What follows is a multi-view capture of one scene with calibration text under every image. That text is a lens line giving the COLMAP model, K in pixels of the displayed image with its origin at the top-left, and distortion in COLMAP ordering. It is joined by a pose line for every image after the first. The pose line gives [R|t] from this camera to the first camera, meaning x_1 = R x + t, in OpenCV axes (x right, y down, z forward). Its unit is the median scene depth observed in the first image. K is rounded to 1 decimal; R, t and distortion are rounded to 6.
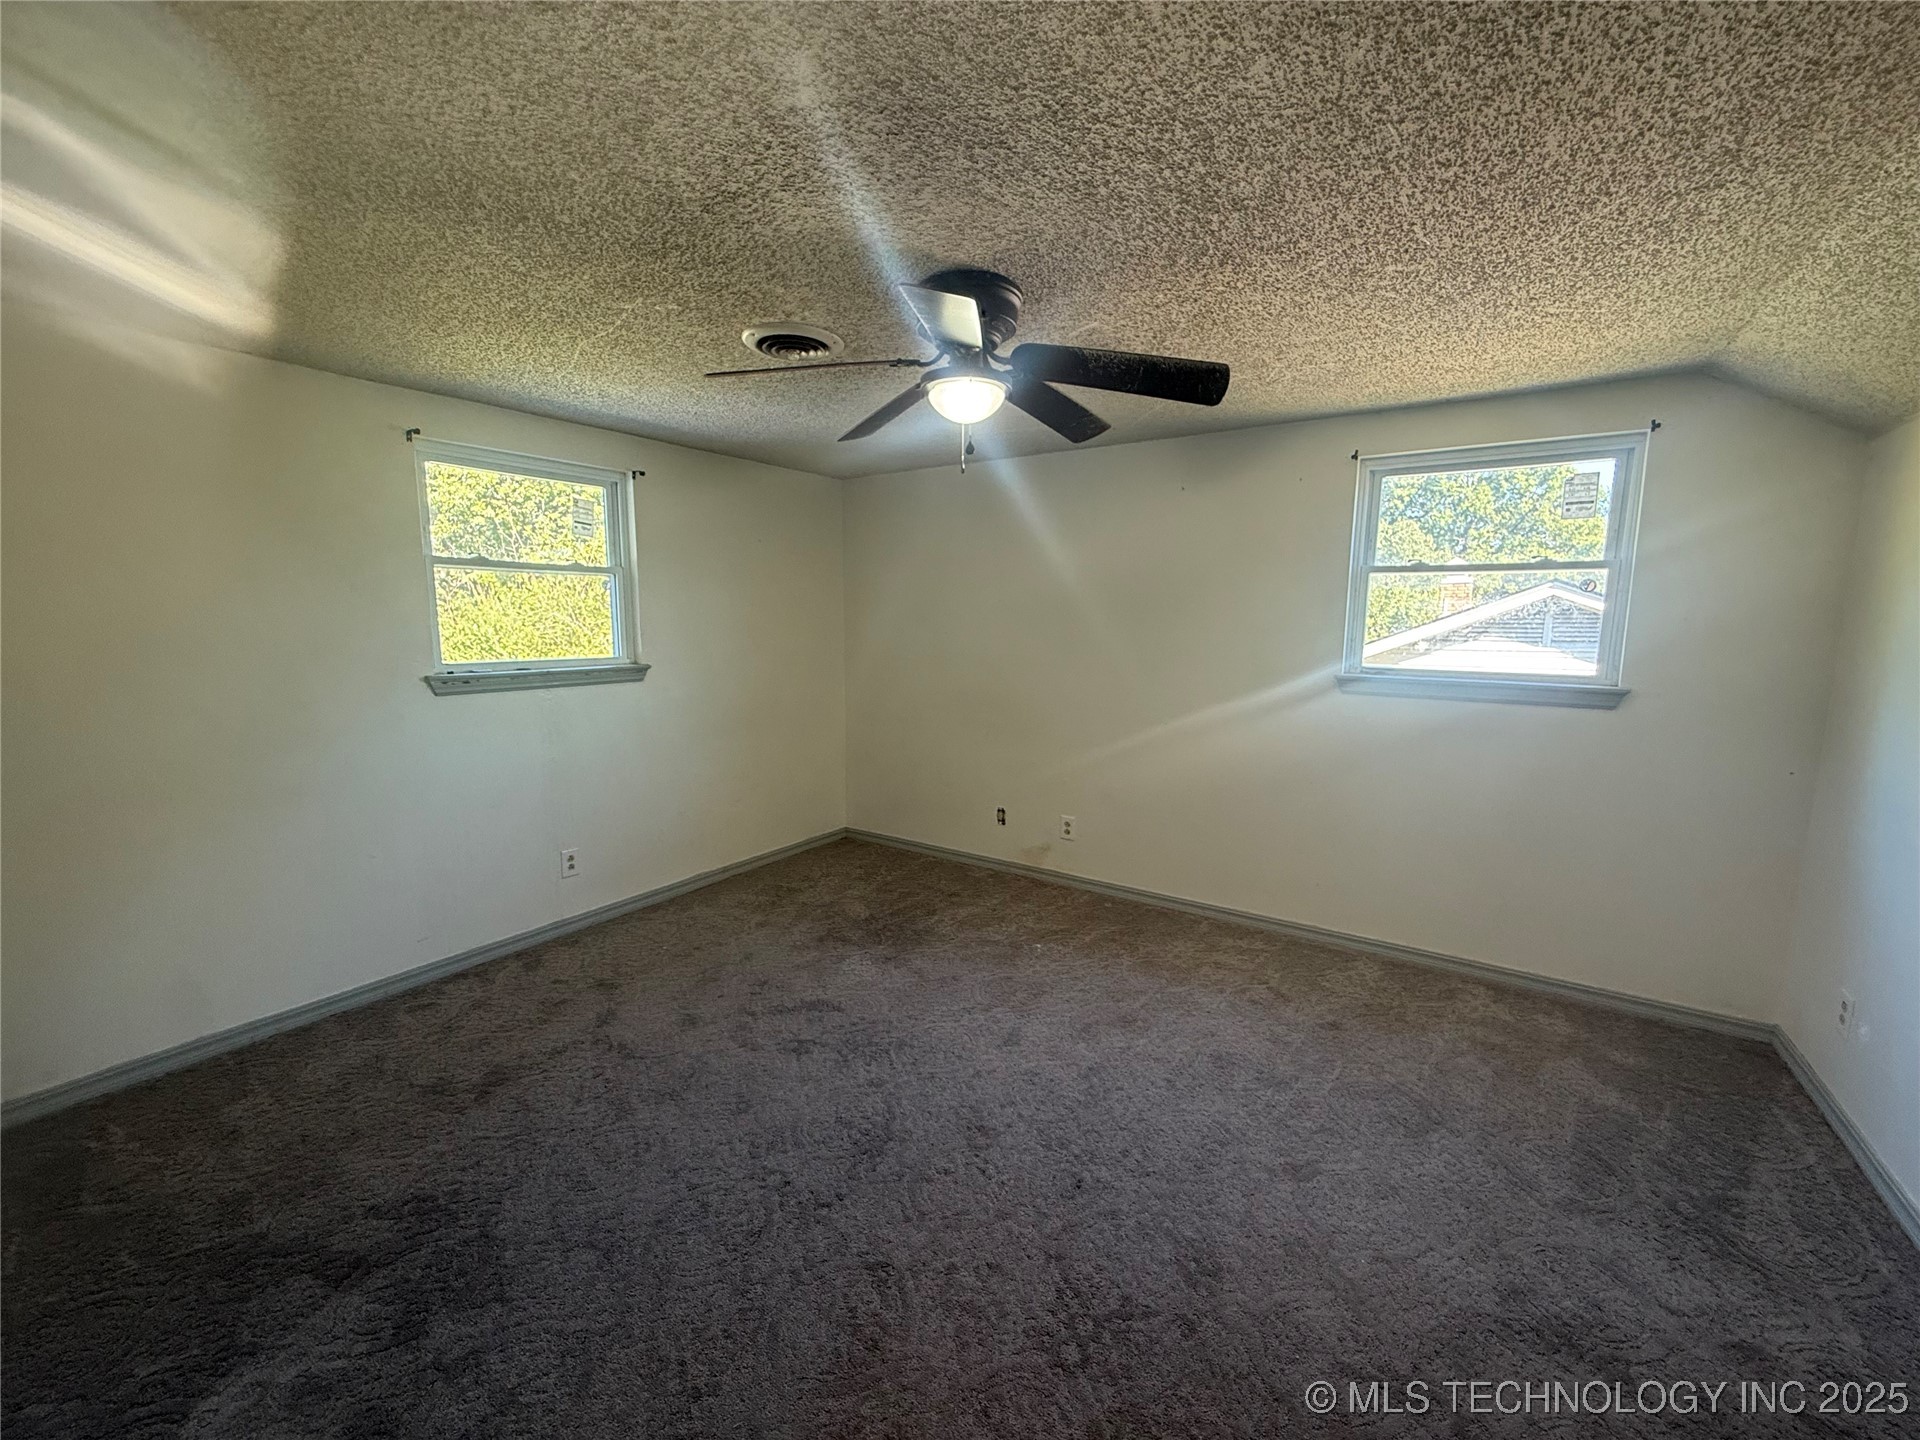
lens RADIAL K [[762.8, 0, 957.8], [0, 762.8, 724.1], [0, 0, 1]] dist [-0.003836, 0.000442]
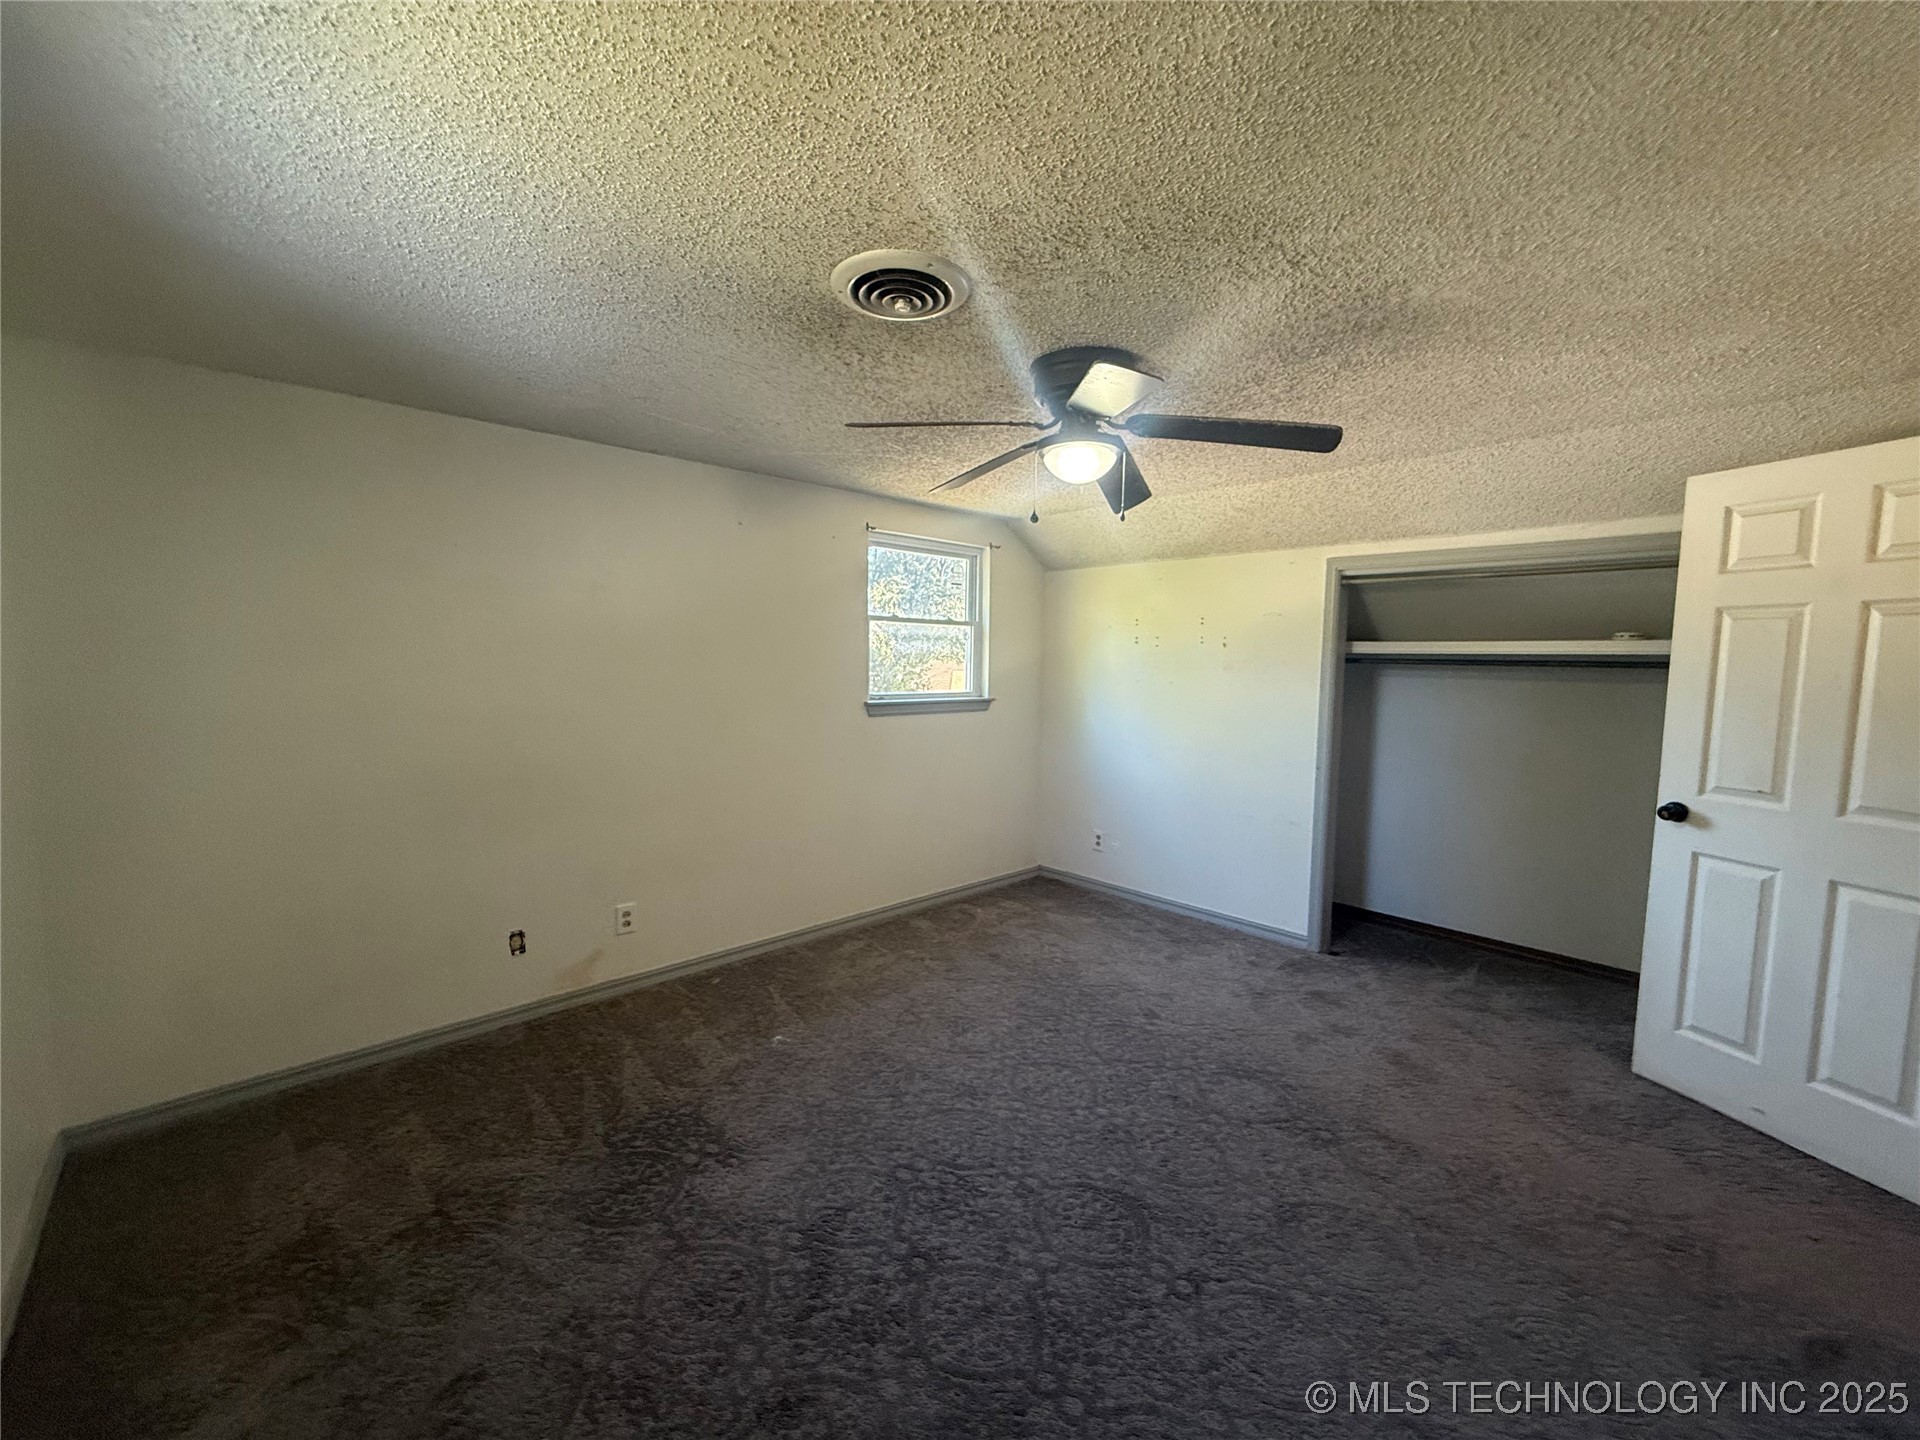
lens RADIAL K [[762.8, 0, 959.4], [0, 762.8, 716.5], [0, 0, 1]] dist [-0.003836, 0.000442]
pose [[0.213692, -0.084248, 0.973262, -0.693856], [0.120810, 0.990906, 0.059250, -0.100013], [-0.969402, 0.104919, 0.221927, 0.607577]]
